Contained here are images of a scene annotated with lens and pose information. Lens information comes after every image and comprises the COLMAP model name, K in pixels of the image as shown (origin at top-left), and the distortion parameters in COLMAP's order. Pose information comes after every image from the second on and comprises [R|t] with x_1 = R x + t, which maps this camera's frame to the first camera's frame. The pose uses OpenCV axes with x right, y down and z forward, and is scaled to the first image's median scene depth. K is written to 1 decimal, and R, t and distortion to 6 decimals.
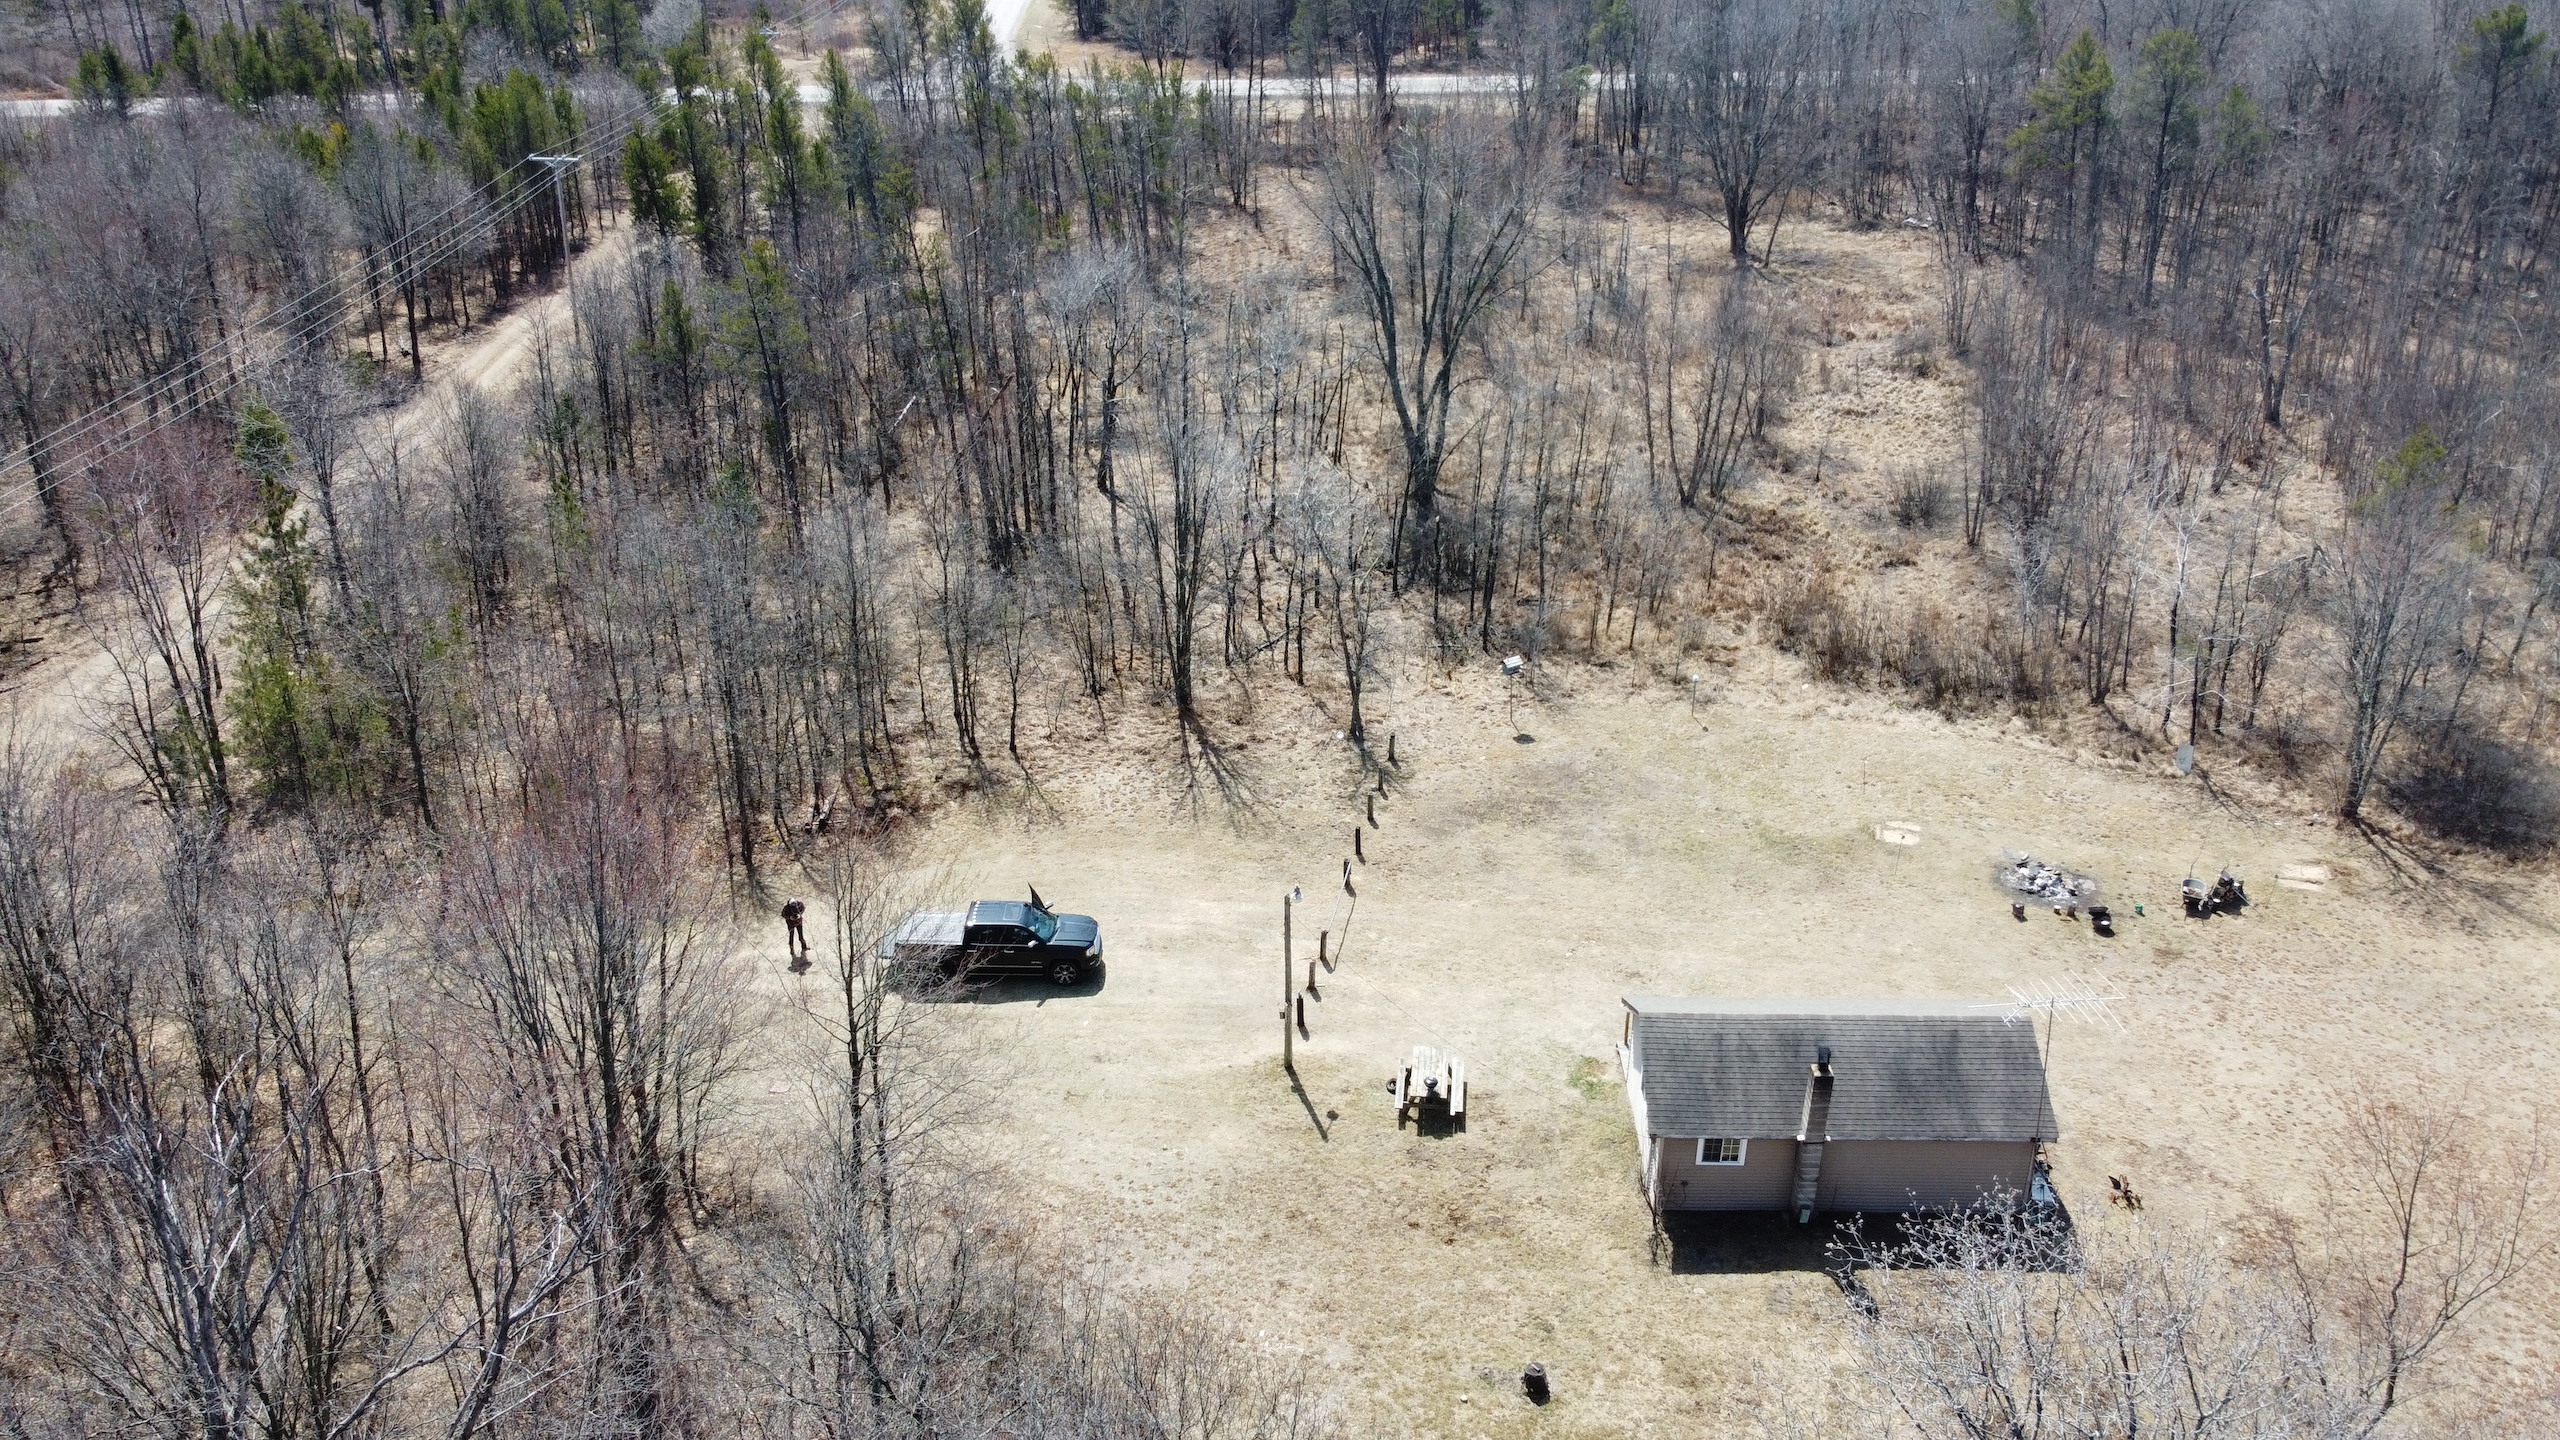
lens RADIAL K [[1936.5, 0, 1292.0], [0, 1936.5, 688.0], [0, 0, 1]] dist [0.001769, 0.005984]
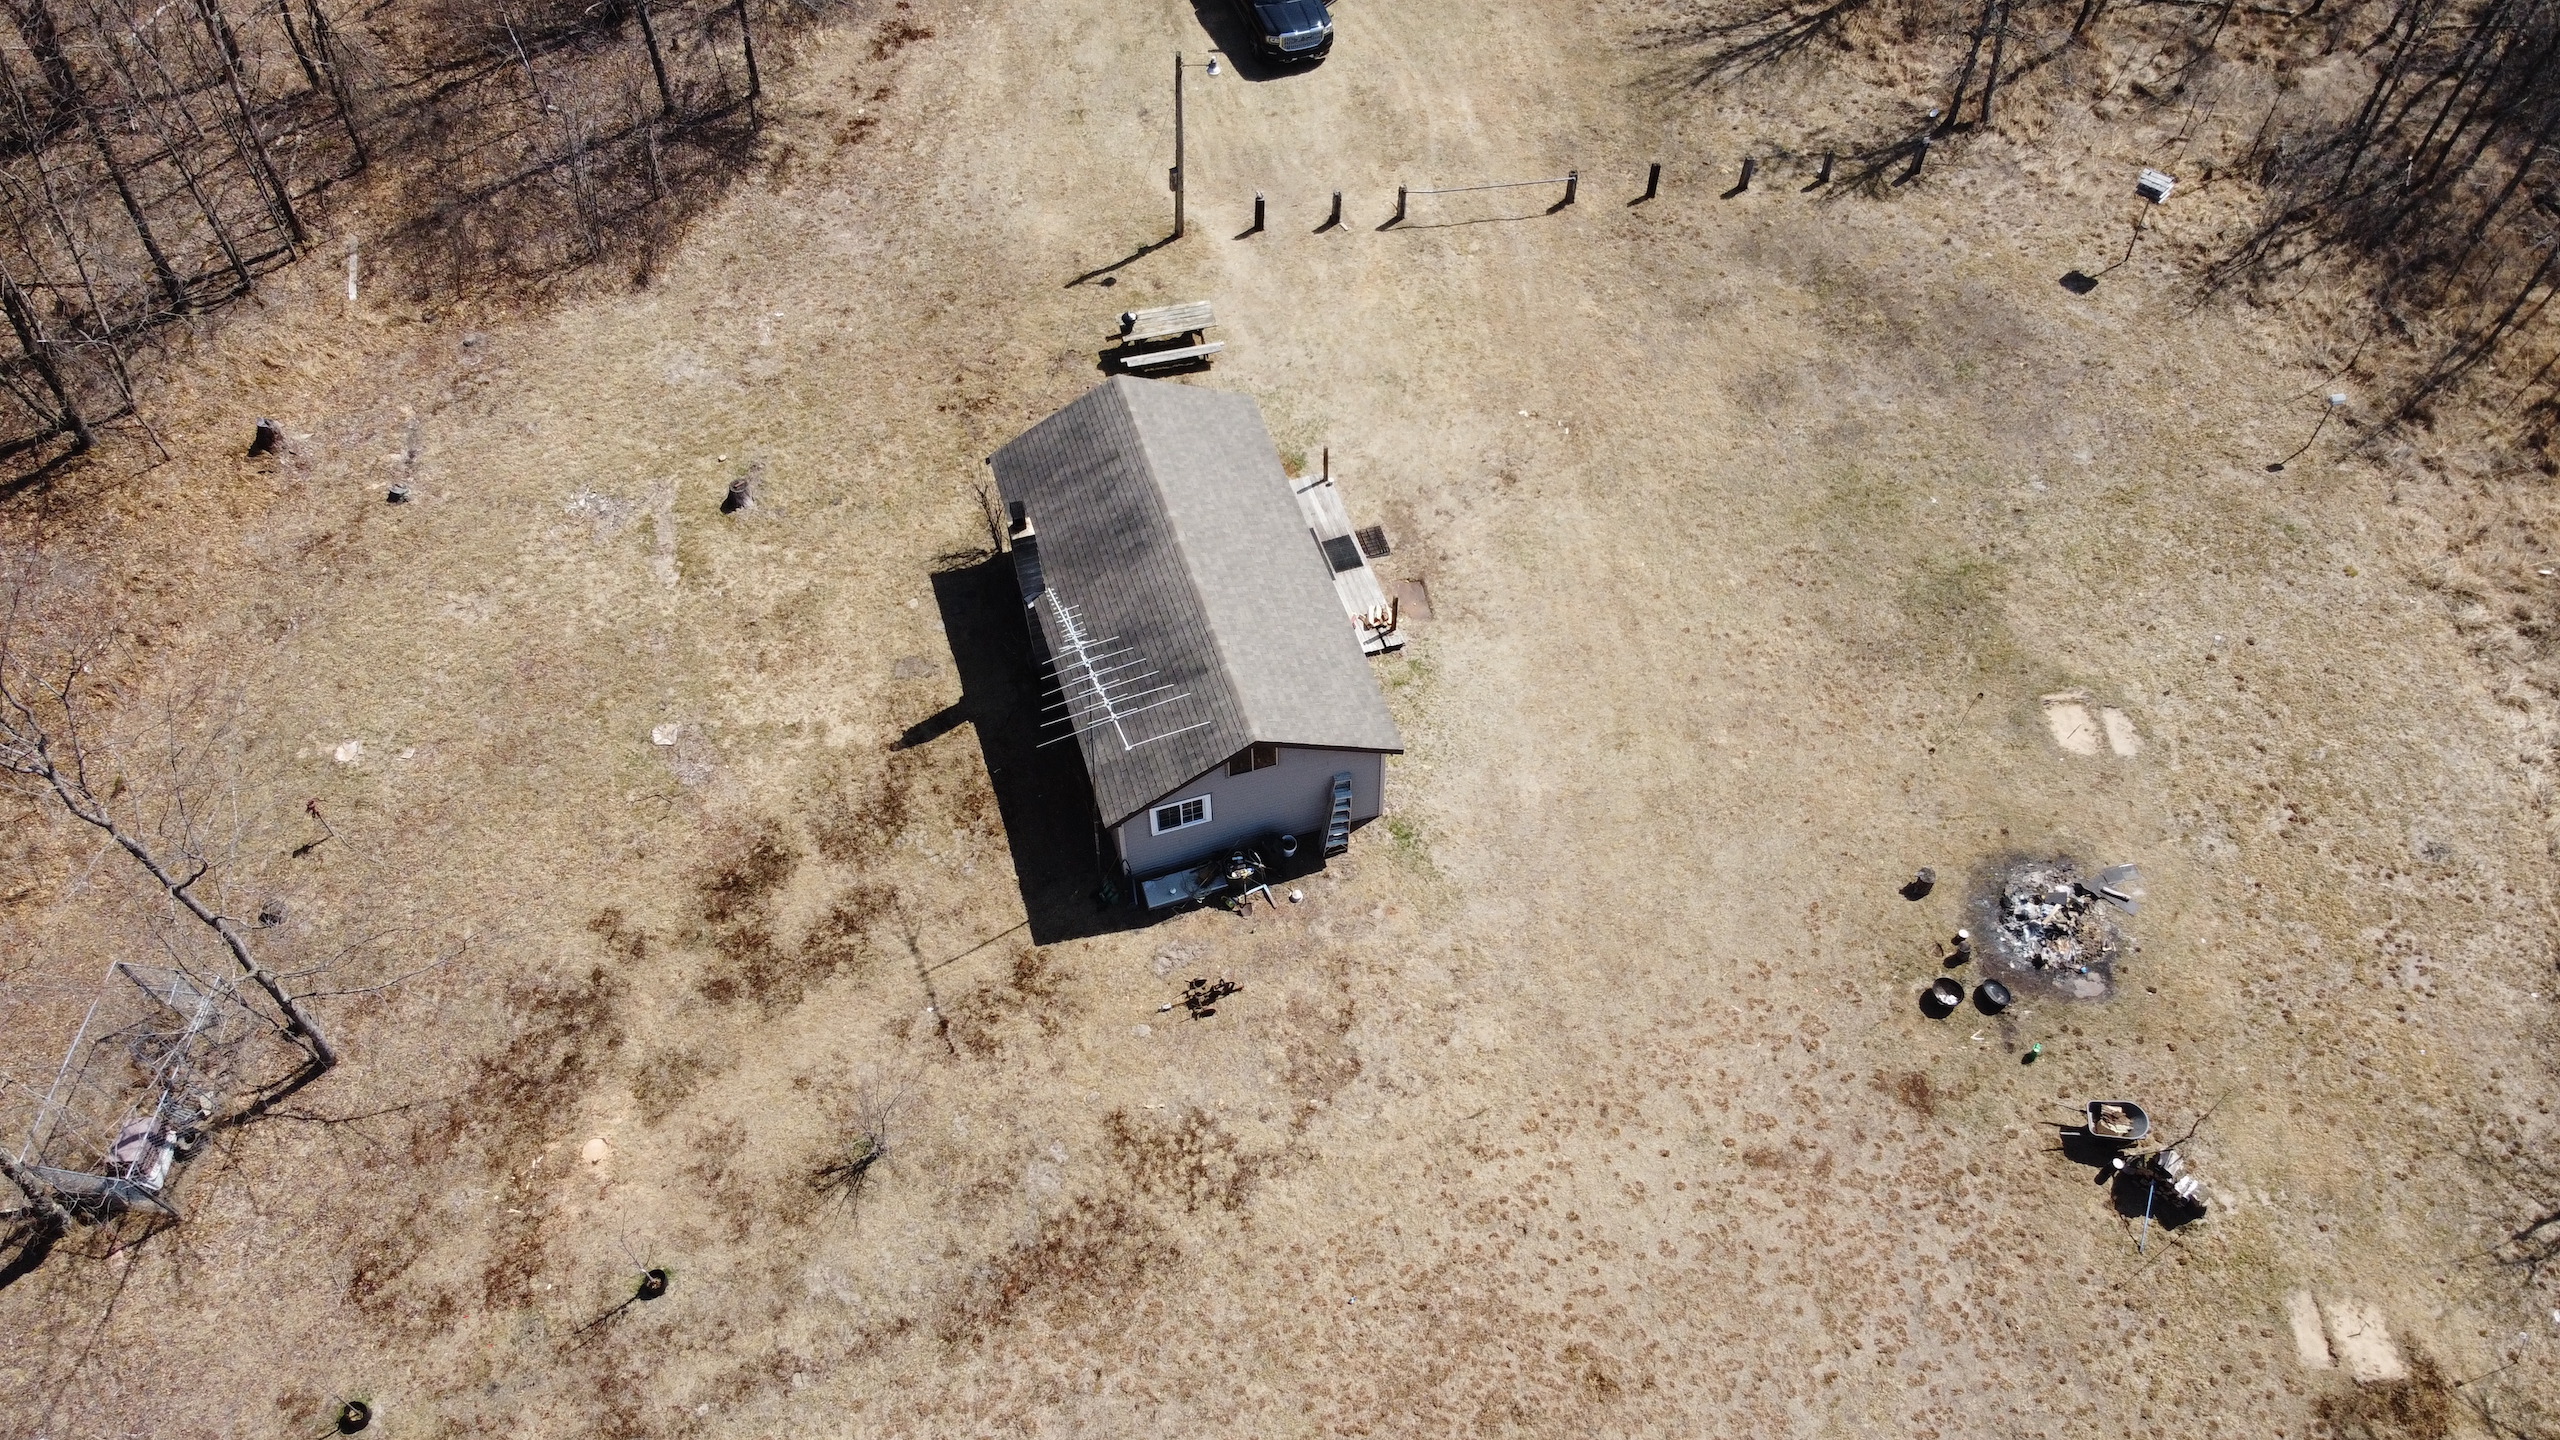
lens RADIAL K [[1897.6, 0, 1276.6], [0, 1897.6, 718.1], [0, 0, 1]] dist [-0.010581, 0.005219]
pose [[0.324077, 0.767115, -0.553632, 0.515464], [-0.397170, 0.641469, 0.656333, -0.199353], [0.858621, 0.007184, 0.512560, 0.440674]]
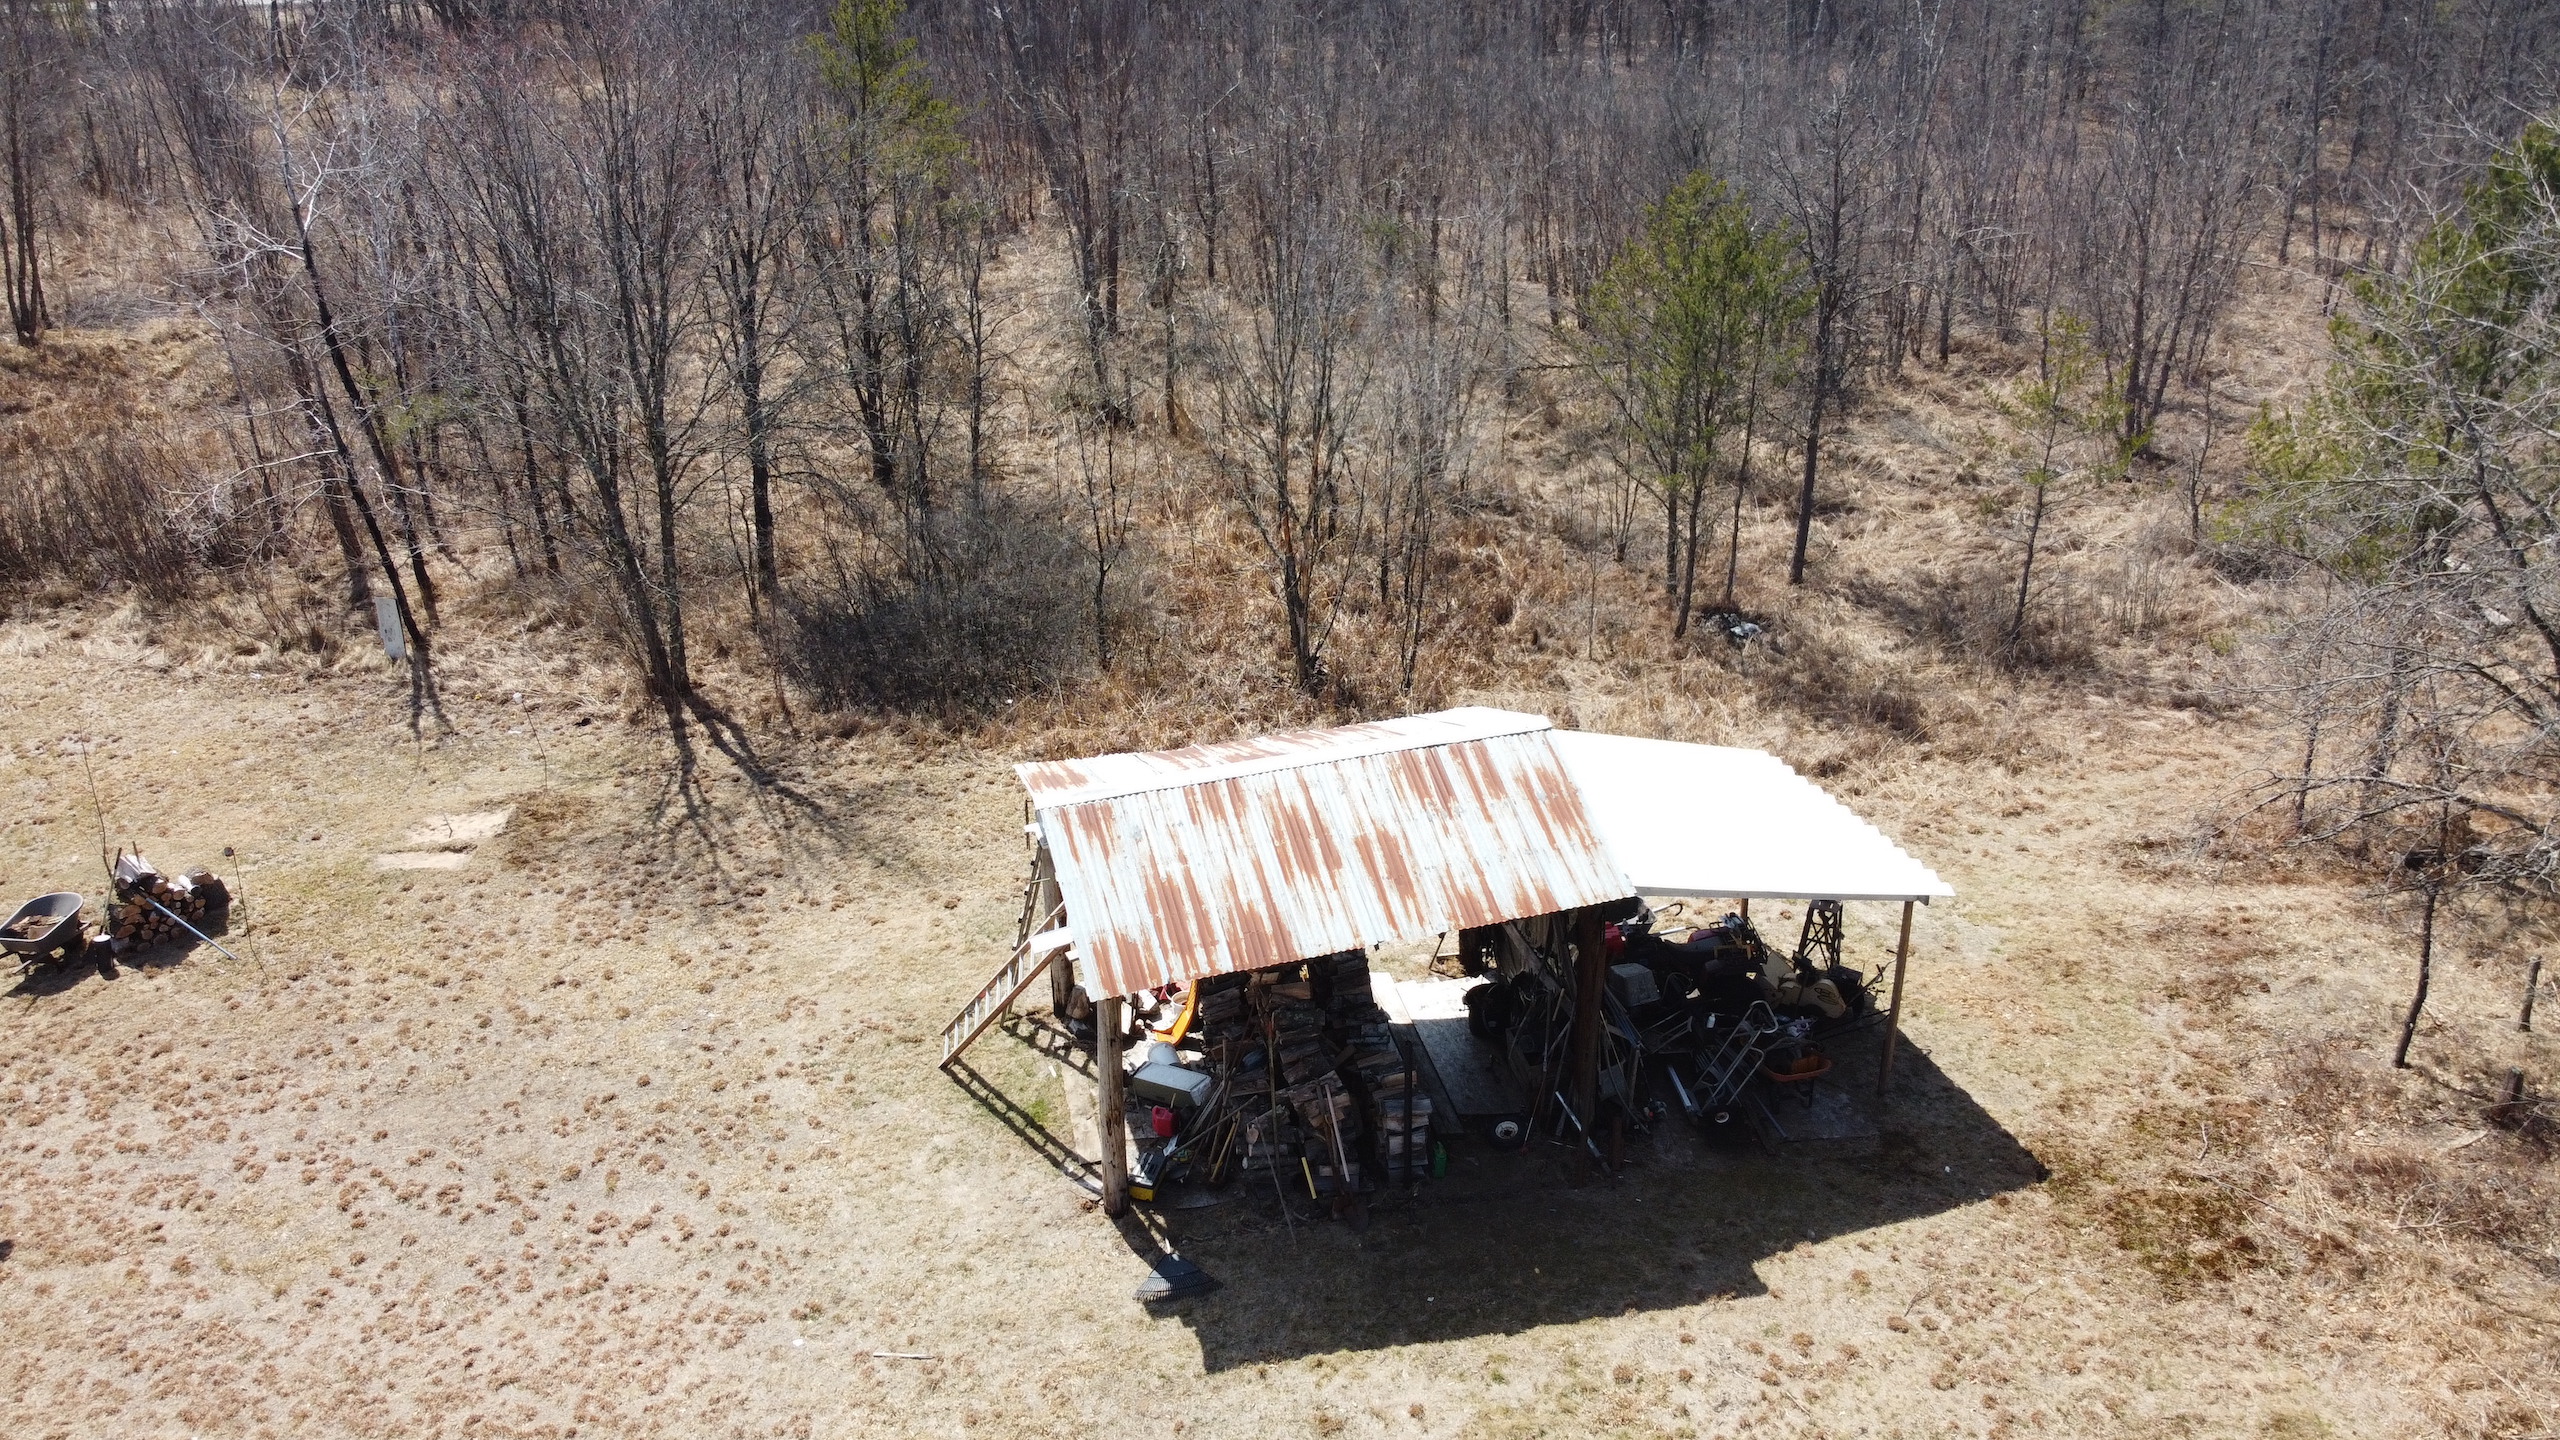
lens RADIAL K [[1936.0, 0, 1278.5], [0, 1936.0, 717.3], [0, 0, 1]] dist [-0.012112, 0.007497]
pose [[0.938220, -0.143751, 0.314768, 0.498706], [0.149928, 0.988686, 0.004634, 0.085370], [-0.311873, 0.042845, 0.949157, 0.481405]]
